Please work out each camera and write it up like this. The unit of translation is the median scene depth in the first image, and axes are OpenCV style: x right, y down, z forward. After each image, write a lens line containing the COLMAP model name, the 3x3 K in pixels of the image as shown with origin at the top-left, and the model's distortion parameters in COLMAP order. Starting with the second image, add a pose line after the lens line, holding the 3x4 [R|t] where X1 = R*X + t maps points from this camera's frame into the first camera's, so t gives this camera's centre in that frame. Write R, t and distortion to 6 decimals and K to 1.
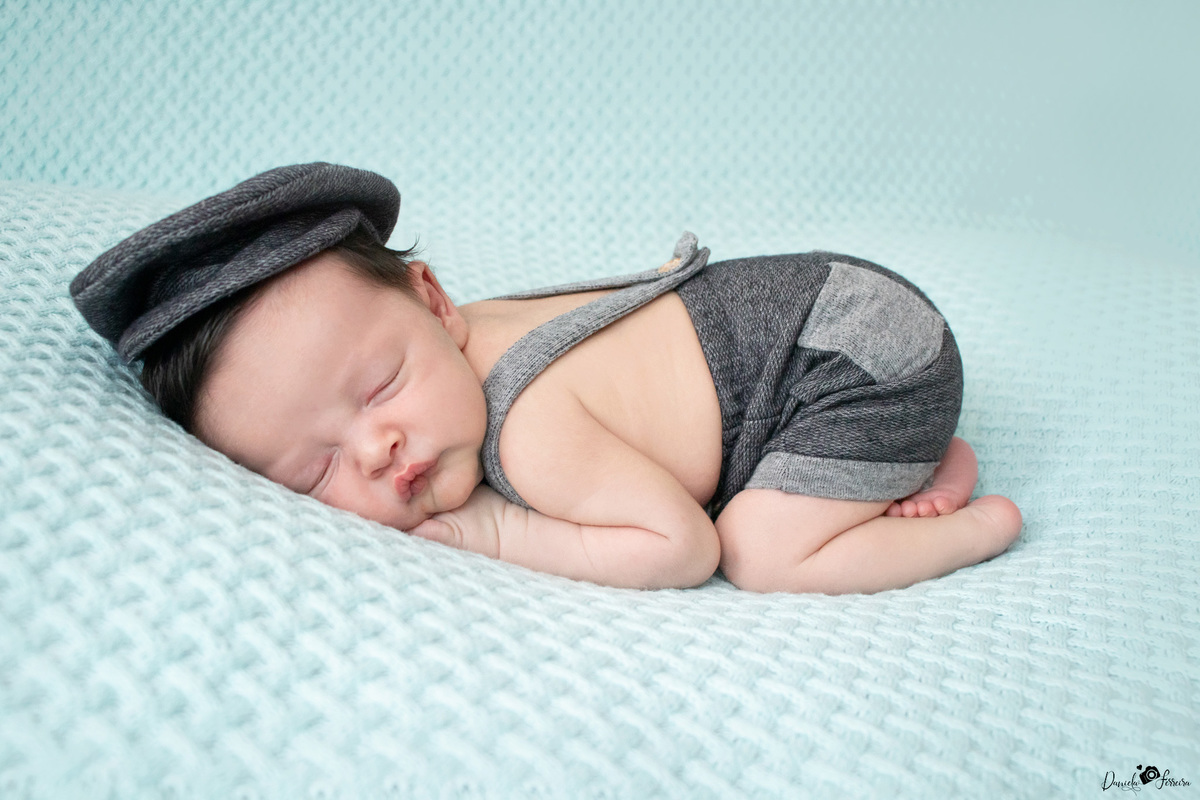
lens RADIAL K [[1433.5, 0, 600.0], [0, 1433.5, 400.0], [0, 0, 1]] dist [-0.009636, 0.008858]
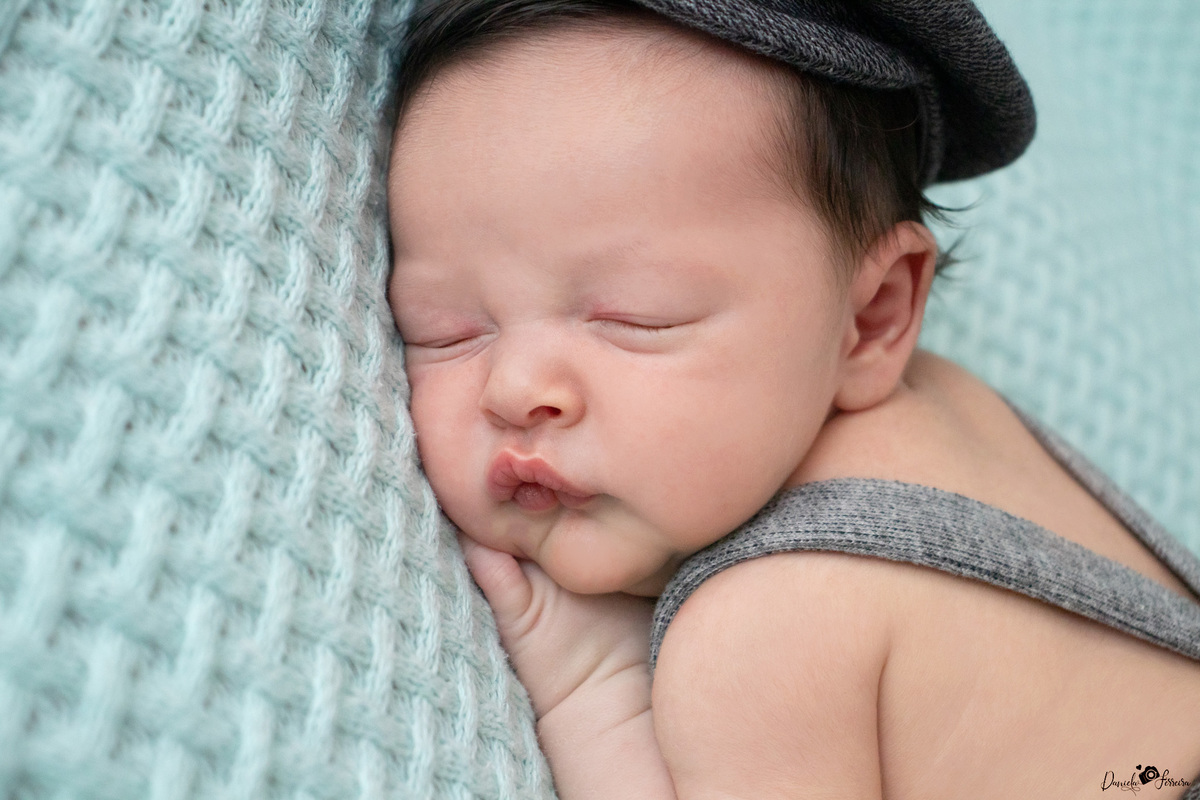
lens RADIAL K [[1904.1, 0, 601.5], [0, 1904.1, 423.0], [0, 0, 1]] dist [0.050032, 0.167466]
pose [[0.543772, 0.763073, -0.349331, 0.099192], [-0.749586, 0.628798, 0.206723, -0.111819], [0.377403, 0.149444, 0.913911, 0.368602]]
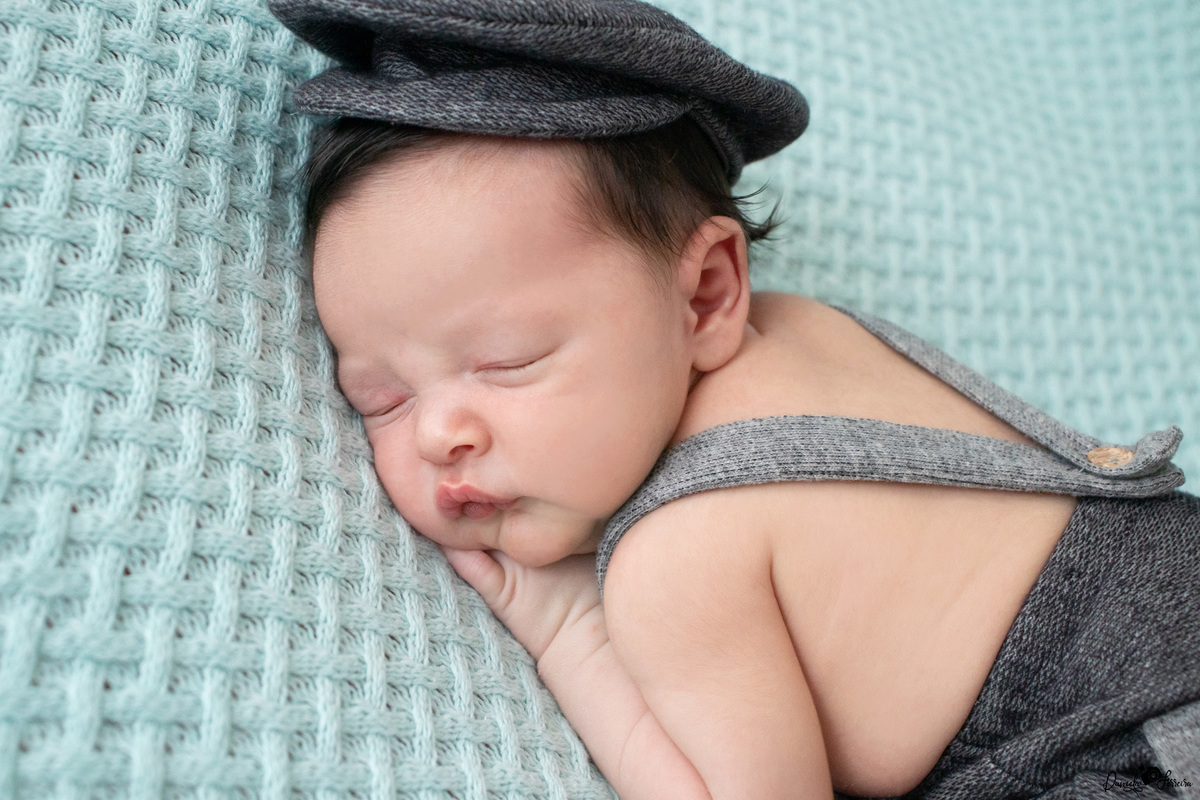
lens RADIAL K [[1643.1, 0, 649.2], [0, 1643.1, 396.4], [0, 0, 1]] dist [-0.013732, 0.151374]
pose [[0.687574, 0.630262, -0.360571, 0.165489], [-0.528429, 0.774901, 0.346830, -0.279426], [0.498001, -0.047935, 0.865851, 0.361248]]
